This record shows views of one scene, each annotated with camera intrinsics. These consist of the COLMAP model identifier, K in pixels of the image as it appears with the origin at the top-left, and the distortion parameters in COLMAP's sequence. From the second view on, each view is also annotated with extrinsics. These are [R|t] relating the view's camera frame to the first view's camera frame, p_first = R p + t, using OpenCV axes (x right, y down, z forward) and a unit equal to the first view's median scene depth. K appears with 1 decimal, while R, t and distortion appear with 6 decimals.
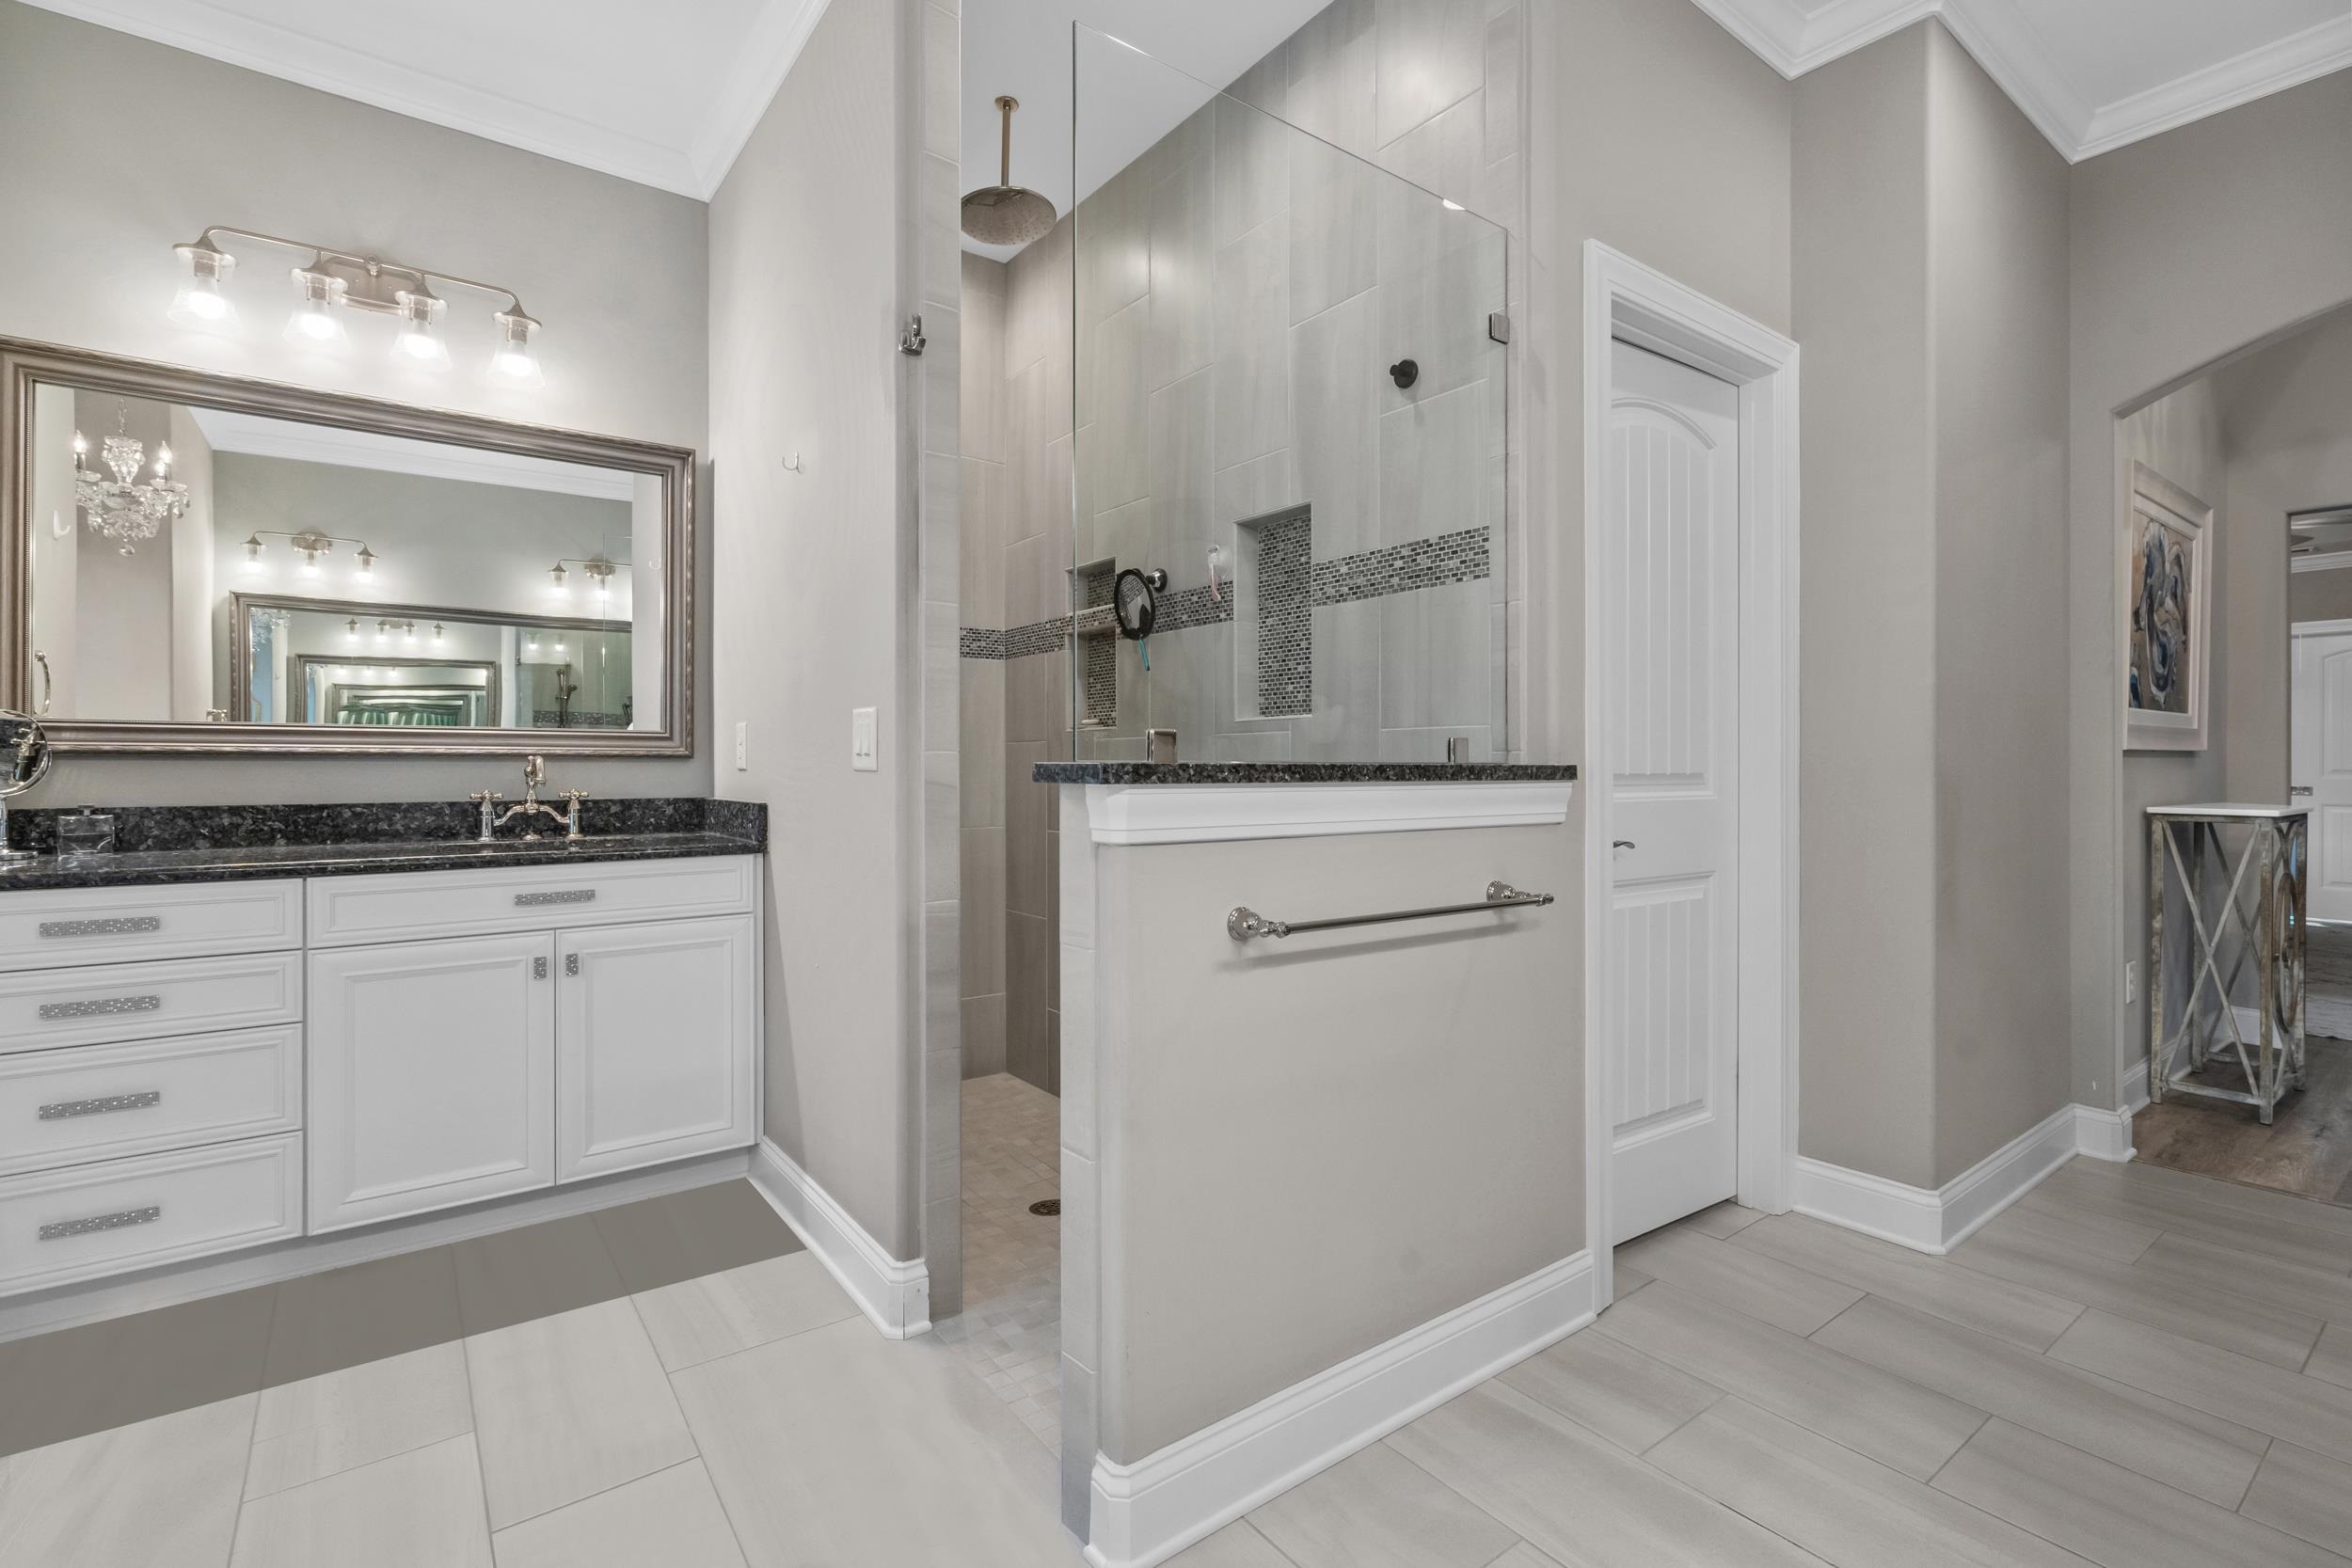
lens RADIAL K [[1057.8, 0, 1176.0], [0, 1057.8, 784.0], [0, 0, 1]] dist [-0.003376, -0.000892]
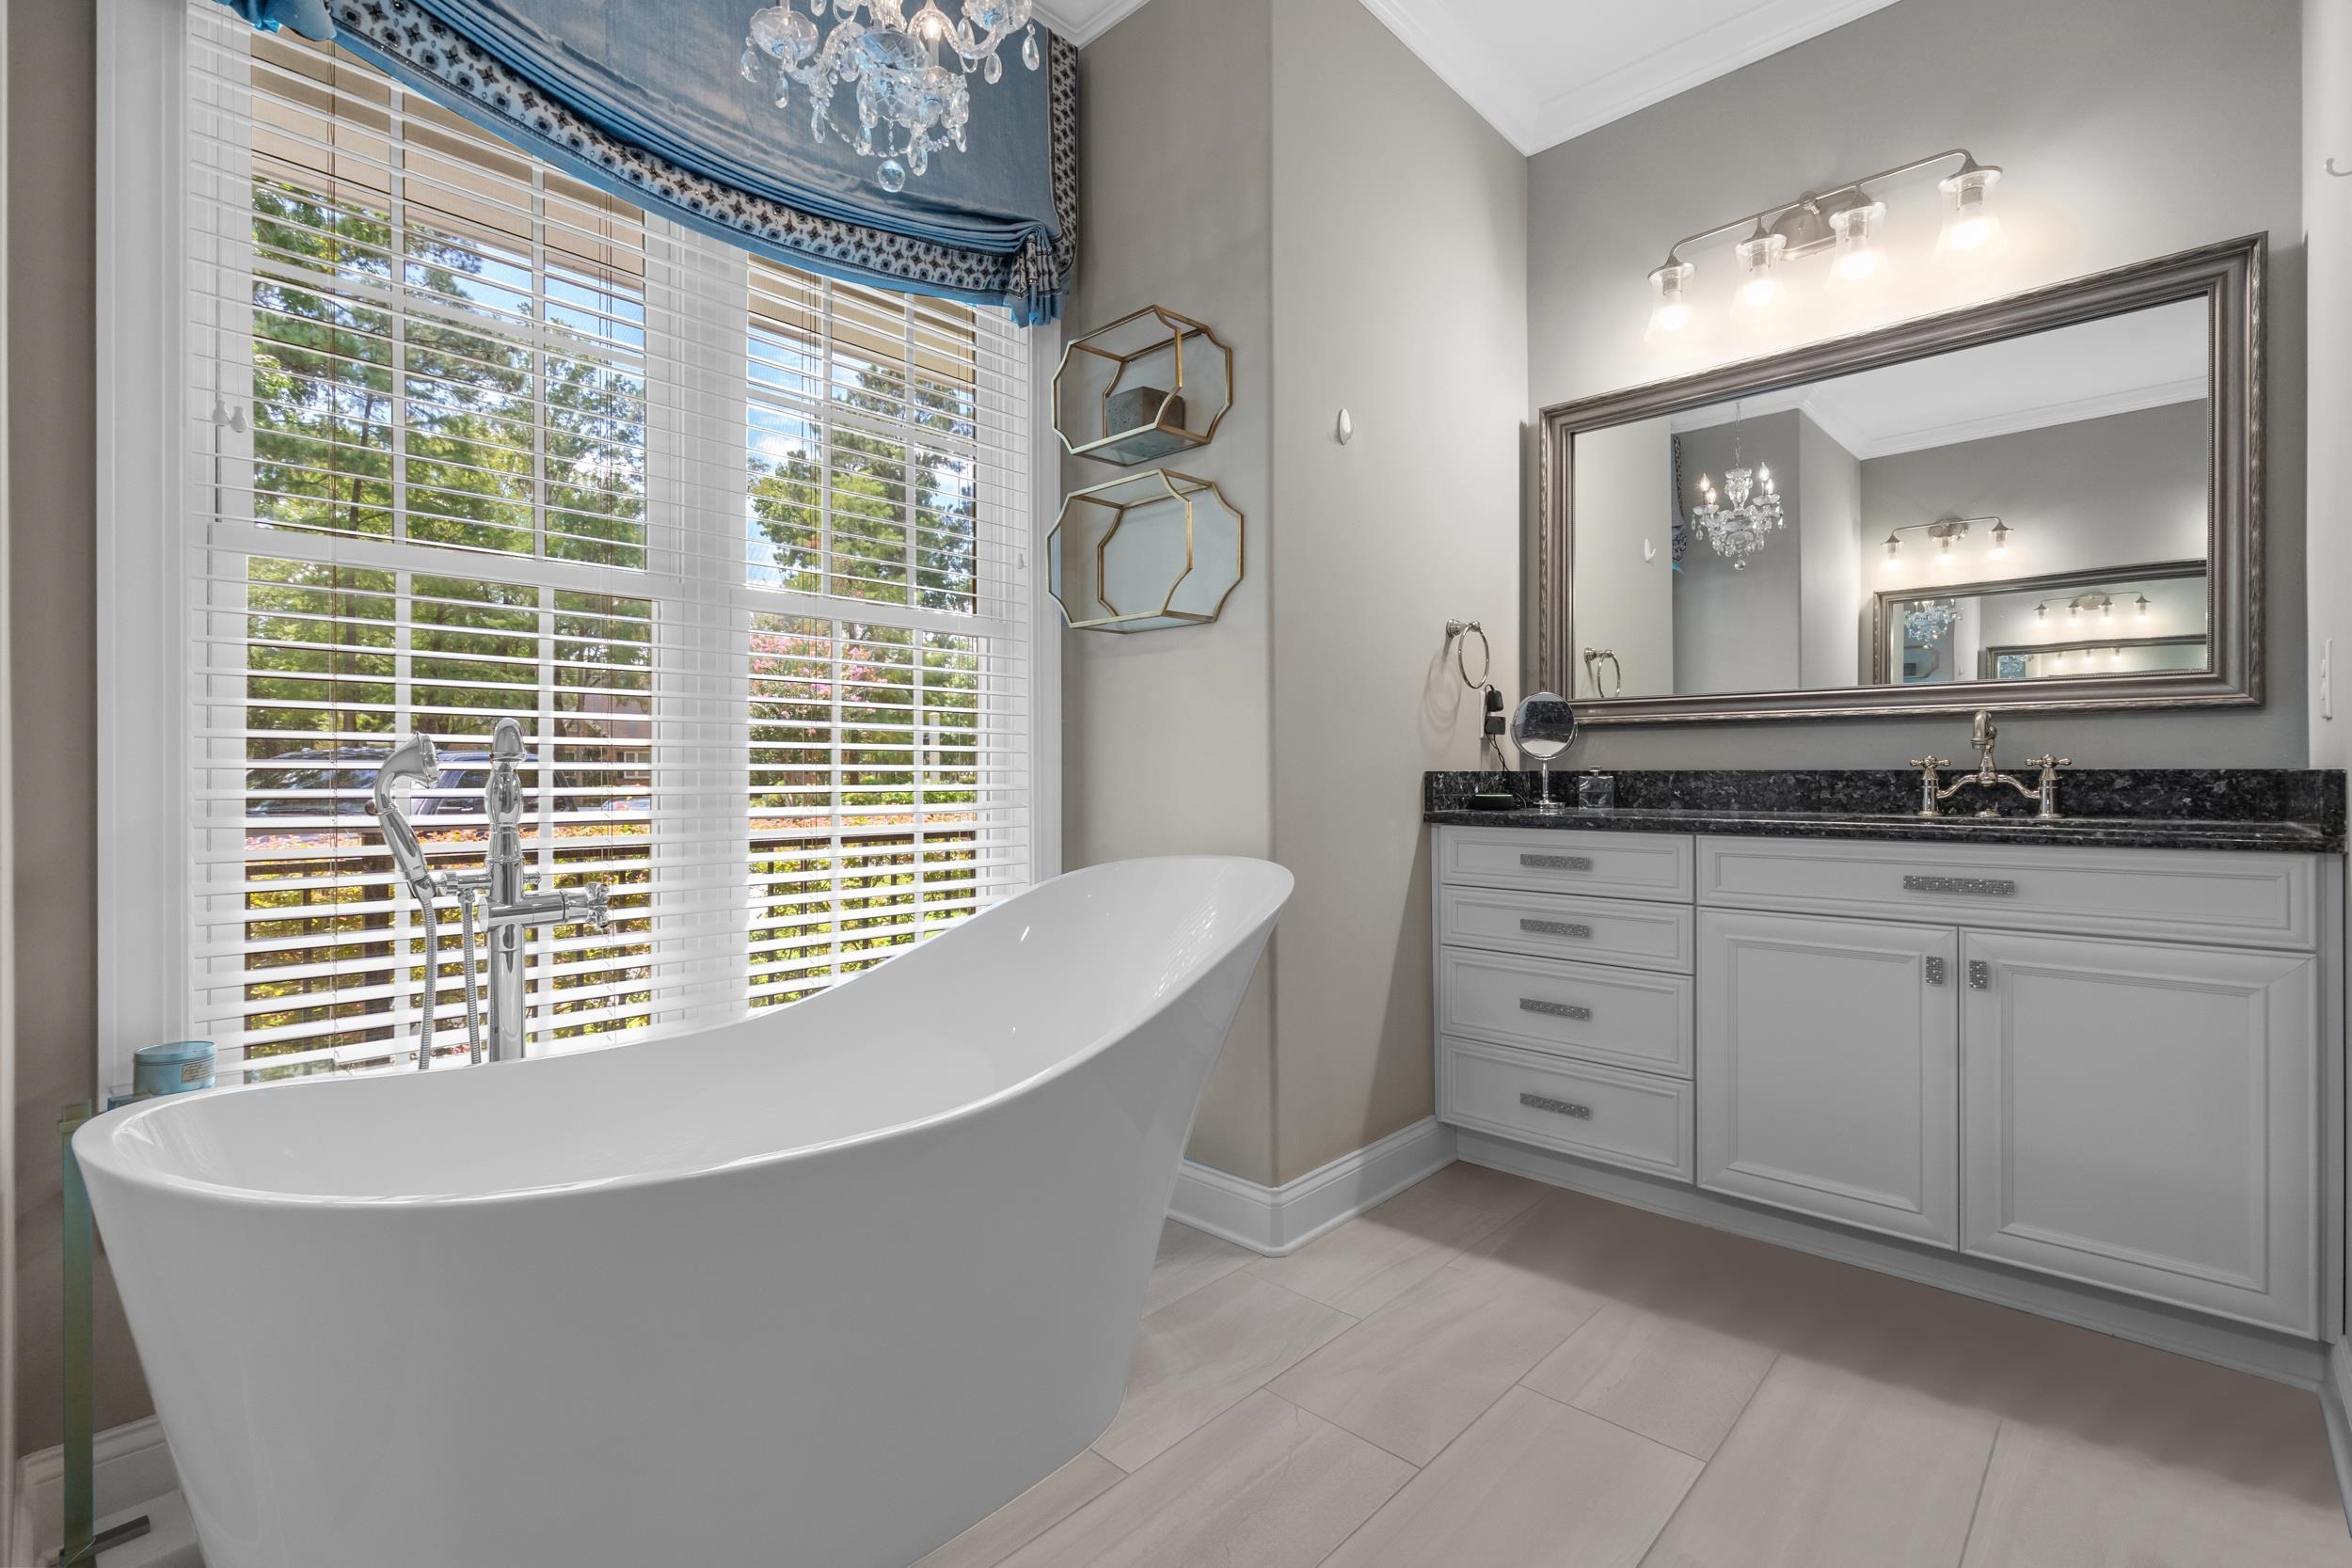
lens RADIAL K [[1057.8, 0, 1176.0], [0, 1057.8, 784.0], [0, 0, 1]] dist [-0.003376, -0.000892]
pose [[0.170784, 0.009560, -0.985262, 0.080464], [-0.015379, 0.999857, 0.007036, 0.033287], [0.985188, 0.013950, 0.170907, 0.272833]]
